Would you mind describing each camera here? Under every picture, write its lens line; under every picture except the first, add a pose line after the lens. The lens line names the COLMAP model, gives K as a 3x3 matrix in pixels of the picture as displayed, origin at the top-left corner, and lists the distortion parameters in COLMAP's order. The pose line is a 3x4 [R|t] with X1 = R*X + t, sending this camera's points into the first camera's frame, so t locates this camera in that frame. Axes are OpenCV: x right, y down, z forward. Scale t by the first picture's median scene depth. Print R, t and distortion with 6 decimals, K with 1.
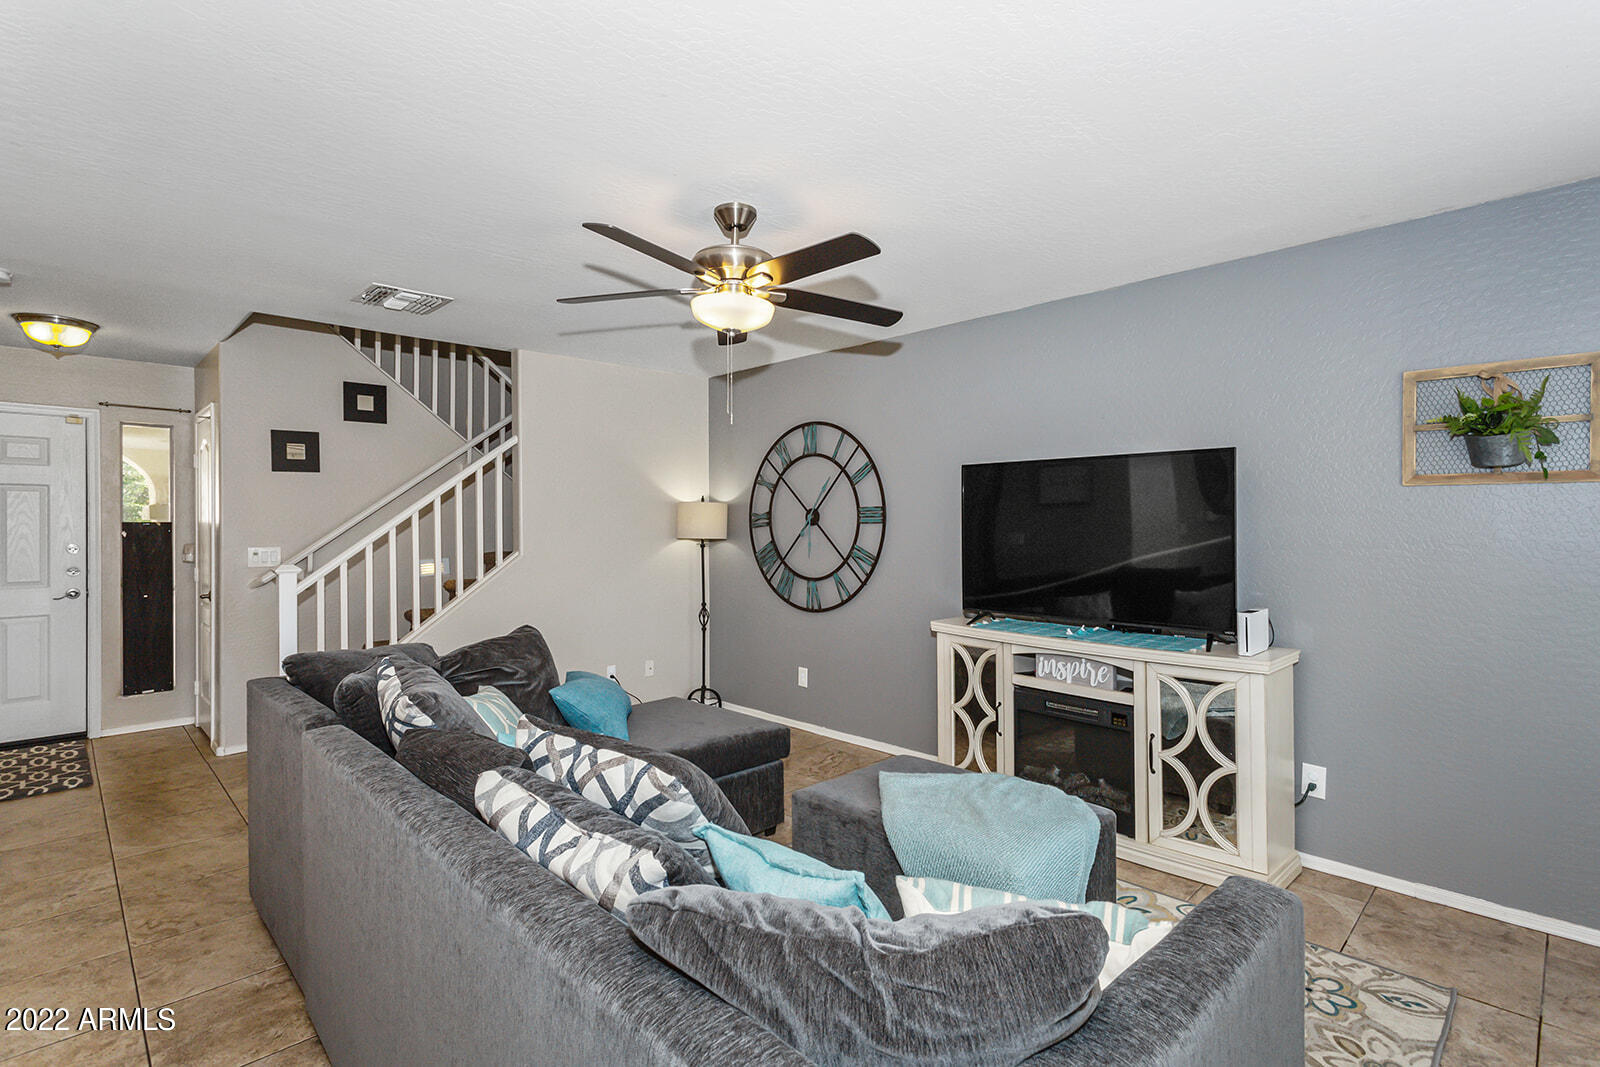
lens RADIAL K [[758.9, 0, 804.9], [0, 758.9, 530.5], [0, 0, 1]] dist [0.001541, 0.000109]
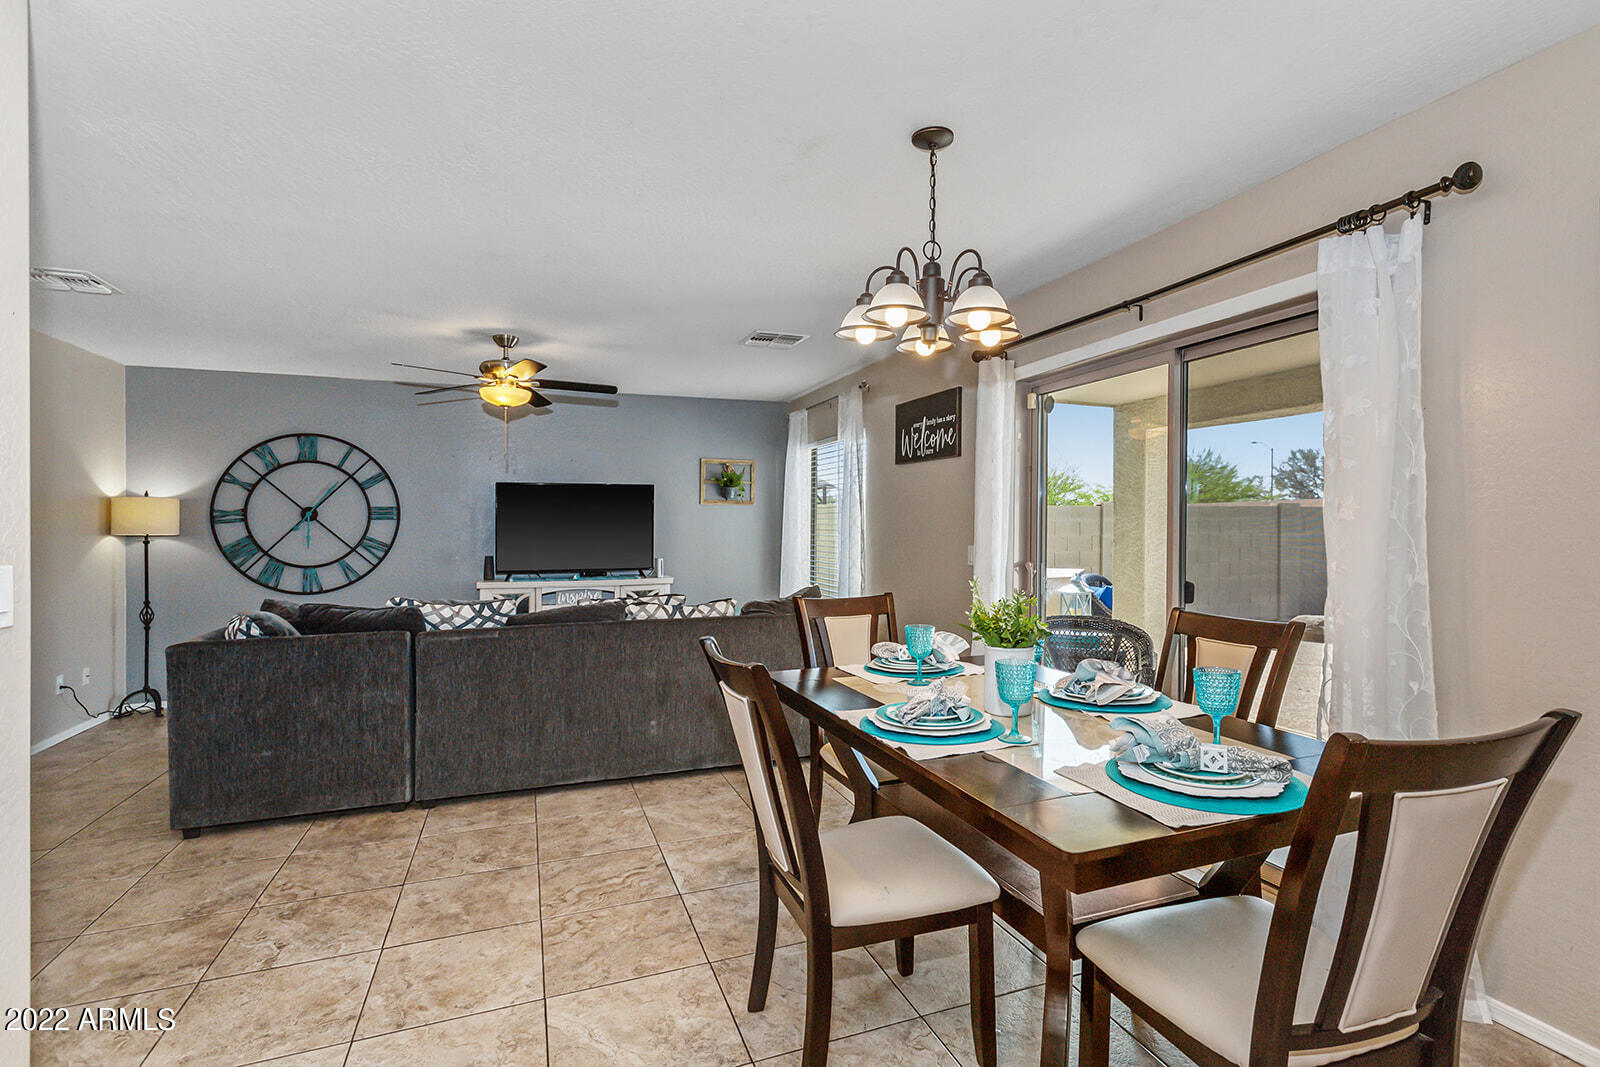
lens RADIAL K [[758.9, 0, 804.9], [0, 758.9, 530.5], [0, 0, 1]] dist [0.001541, 0.000109]
pose [[0.418154, -0.002430, 0.908373, -0.758005], [0.012935, 0.999911, -0.003279, 0.022098], [-0.908284, 0.013121, 0.418148, -0.198063]]
